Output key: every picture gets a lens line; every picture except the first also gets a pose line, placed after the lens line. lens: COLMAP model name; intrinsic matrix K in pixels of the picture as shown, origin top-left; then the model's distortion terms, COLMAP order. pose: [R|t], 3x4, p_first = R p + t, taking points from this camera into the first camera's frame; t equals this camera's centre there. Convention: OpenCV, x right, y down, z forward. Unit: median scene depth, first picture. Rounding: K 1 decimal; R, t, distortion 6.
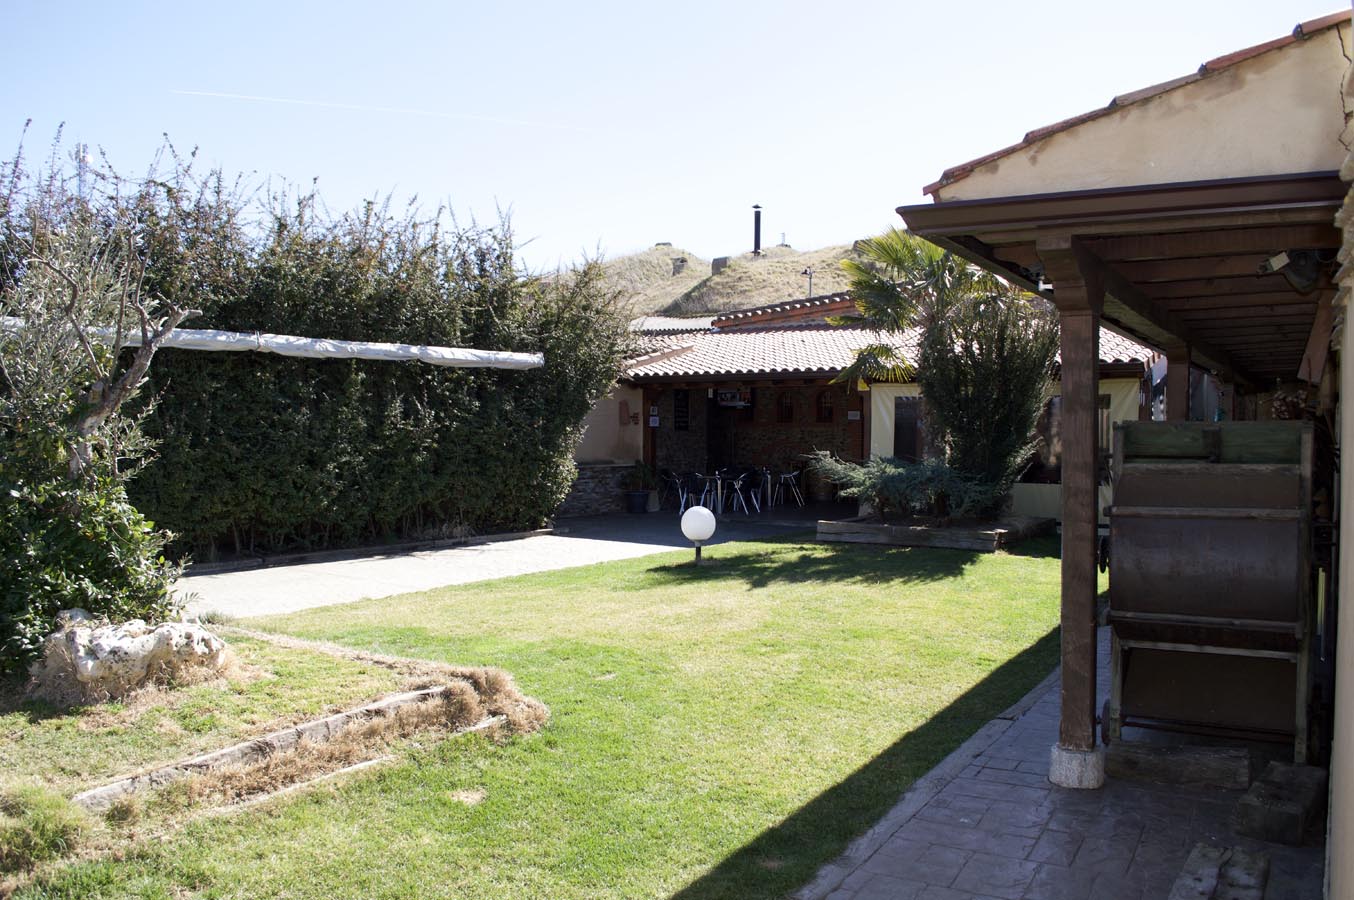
lens RADIAL K [[1075.2, 0, 677.1], [0, 1075.2, 447.3], [0, 0, 1]] dist [-0.003310, -0.005867]
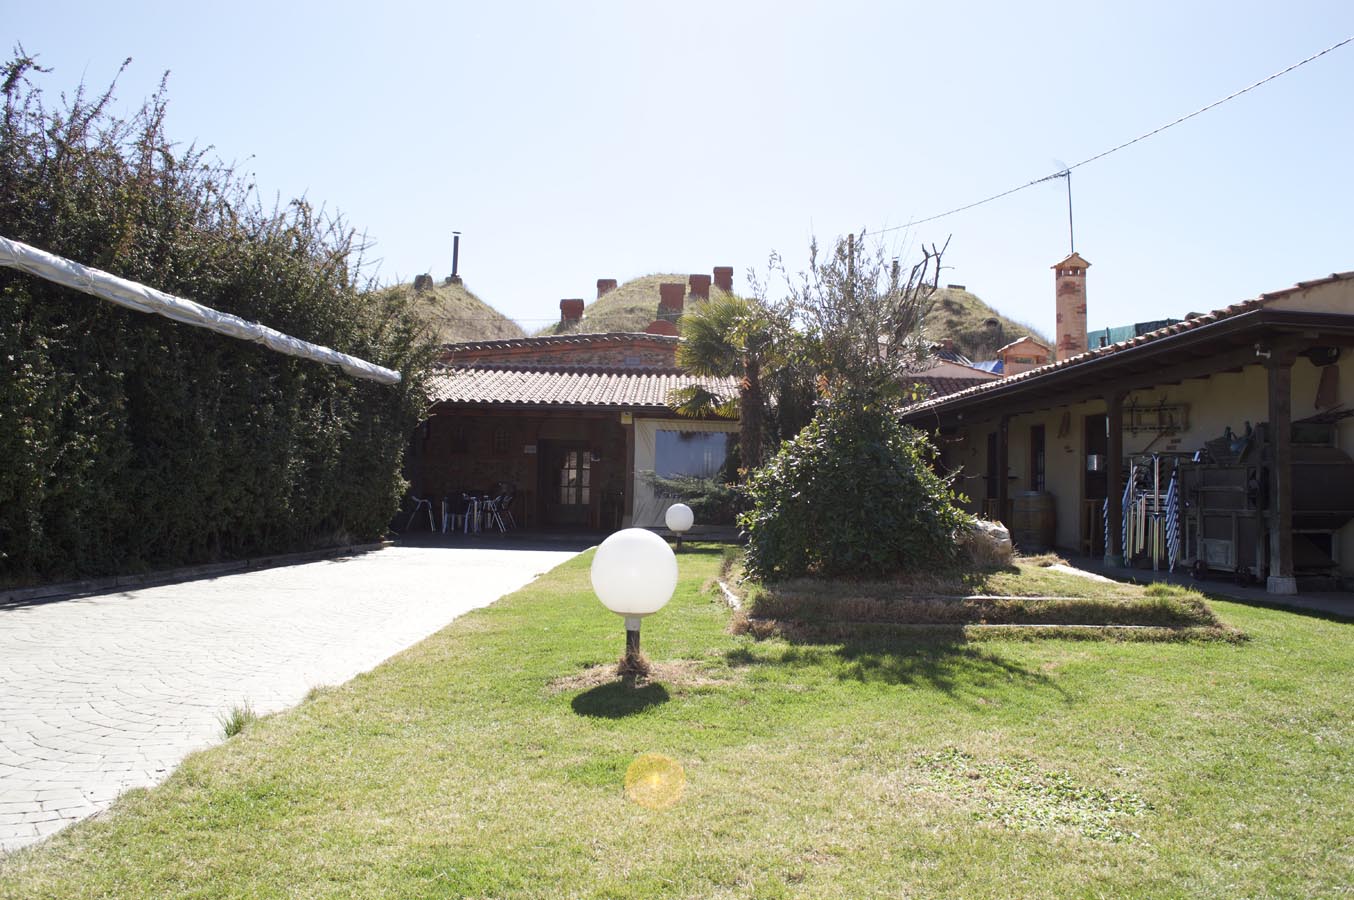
lens RADIAL K [[1075.2, 0, 677.7], [0, 1075.2, 451.7], [0, 0, 1]] dist [-0.003310, -0.005867]
pose [[0.791105, 0.038417, 0.610473, -0.621975], [-0.005583, 0.998438, -0.055597, 0.054326], [-0.611655, 0.040575, 0.790084, 0.023831]]
